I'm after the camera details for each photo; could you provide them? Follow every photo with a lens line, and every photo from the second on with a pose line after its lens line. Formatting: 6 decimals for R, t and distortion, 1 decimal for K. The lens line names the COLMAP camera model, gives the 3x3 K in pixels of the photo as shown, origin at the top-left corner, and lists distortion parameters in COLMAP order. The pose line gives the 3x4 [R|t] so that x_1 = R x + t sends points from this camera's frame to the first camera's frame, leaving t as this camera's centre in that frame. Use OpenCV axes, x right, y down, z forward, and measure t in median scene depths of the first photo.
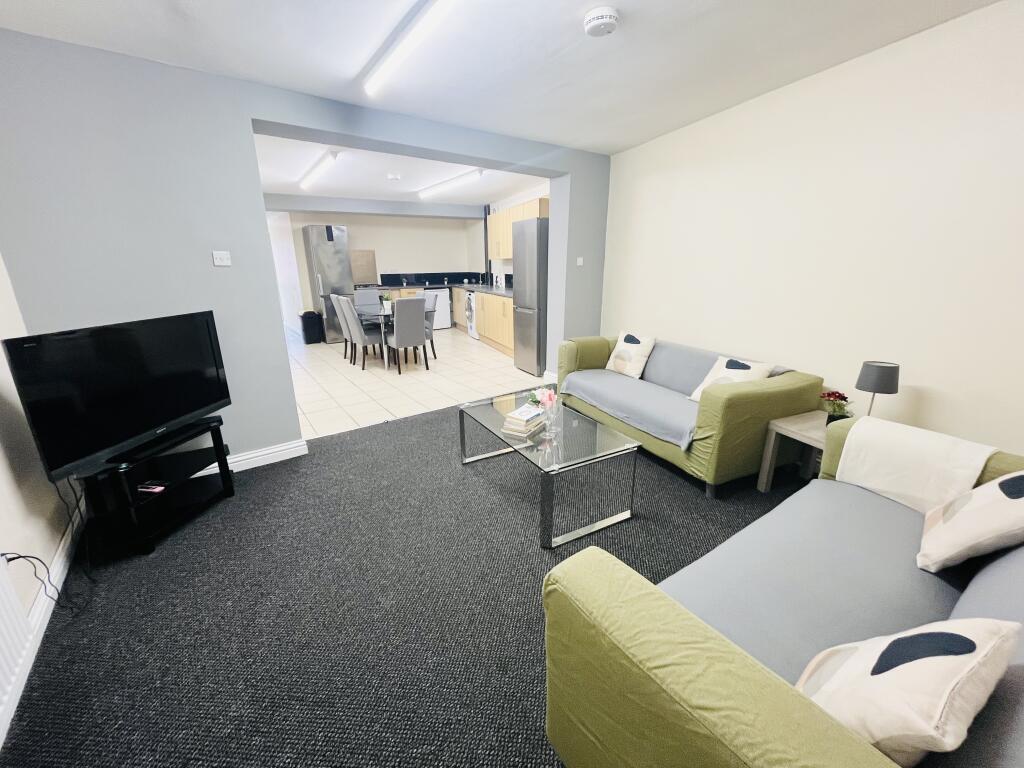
lens RADIAL K [[409.1, 0, 511.2], [0, 409.1, 381.9], [0, 0, 1]] dist [-0.003638, 0.000332]
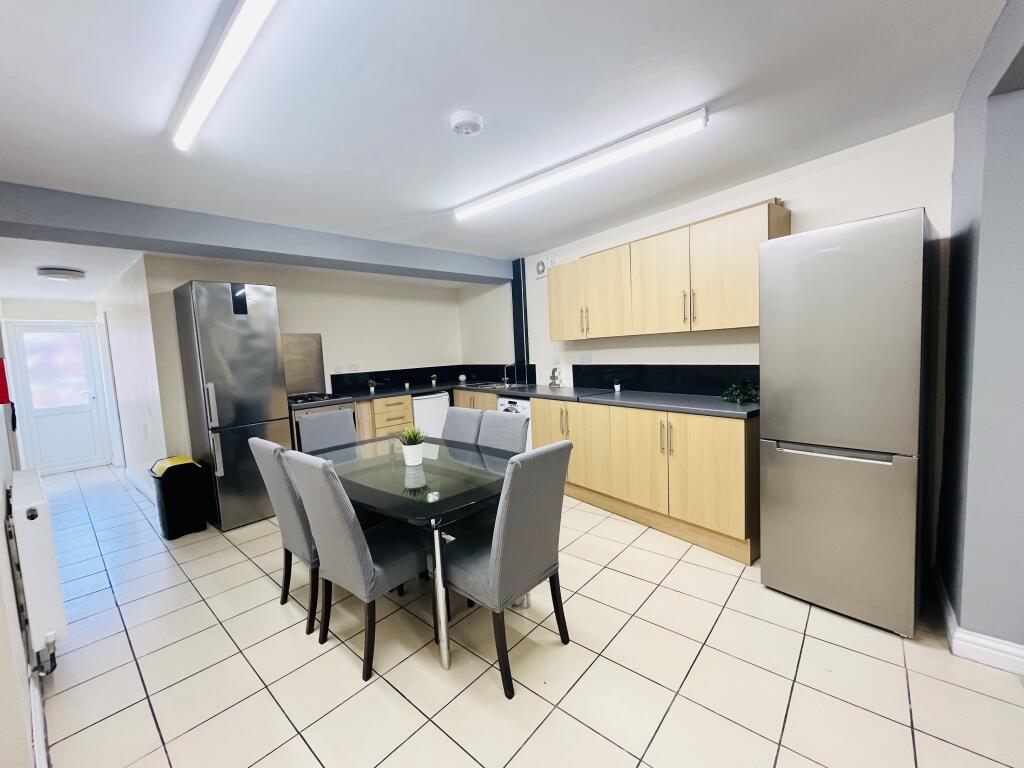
lens RADIAL K [[409.1, 0, 508.5], [0, 409.1, 383.0], [0, 0, 1]] dist [-0.003638, 0.000332]
pose [[0.973315, -0.054161, 0.222989, -0.712289], [0.099564, 0.975188, -0.197723, -0.402259], [-0.206747, 0.214649, 0.954558, 1.427572]]
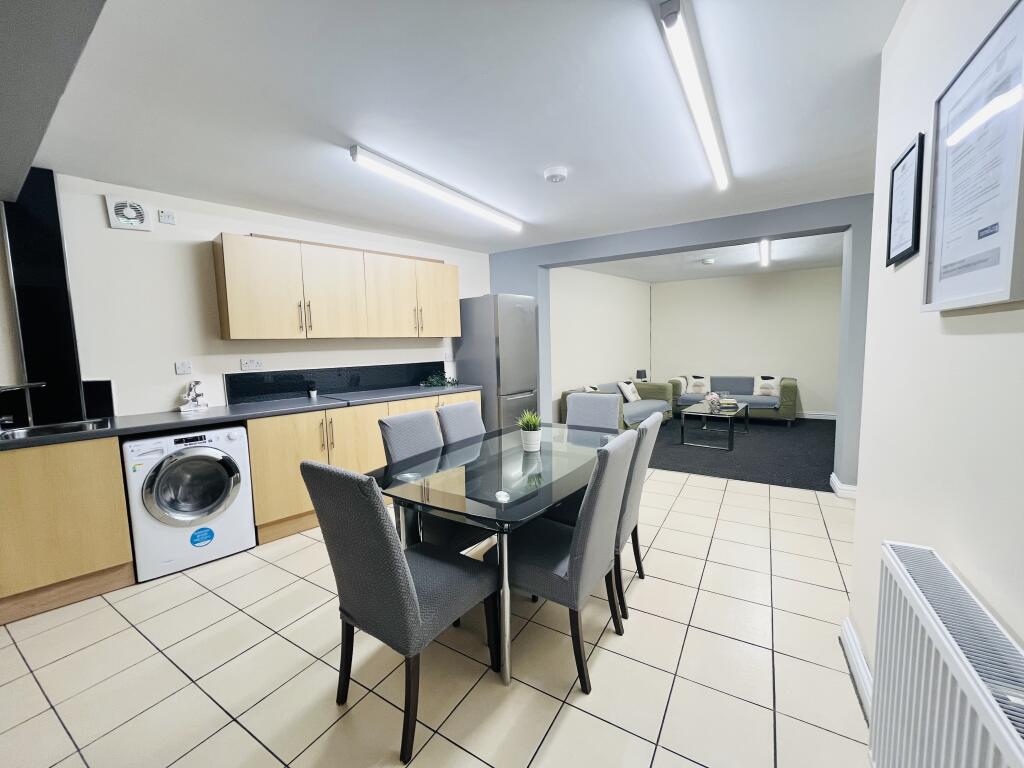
lens RADIAL K [[409.1, 0, 506.5], [0, 409.1, 383.8], [0, 0, 1]] dist [-0.003638, 0.000332]
pose [[-0.385745, -0.062822, 0.920464, -1.540705], [0.291349, 0.938333, 0.186139, -0.754093], [-0.875395, 0.339978, -0.343654, 2.723112]]
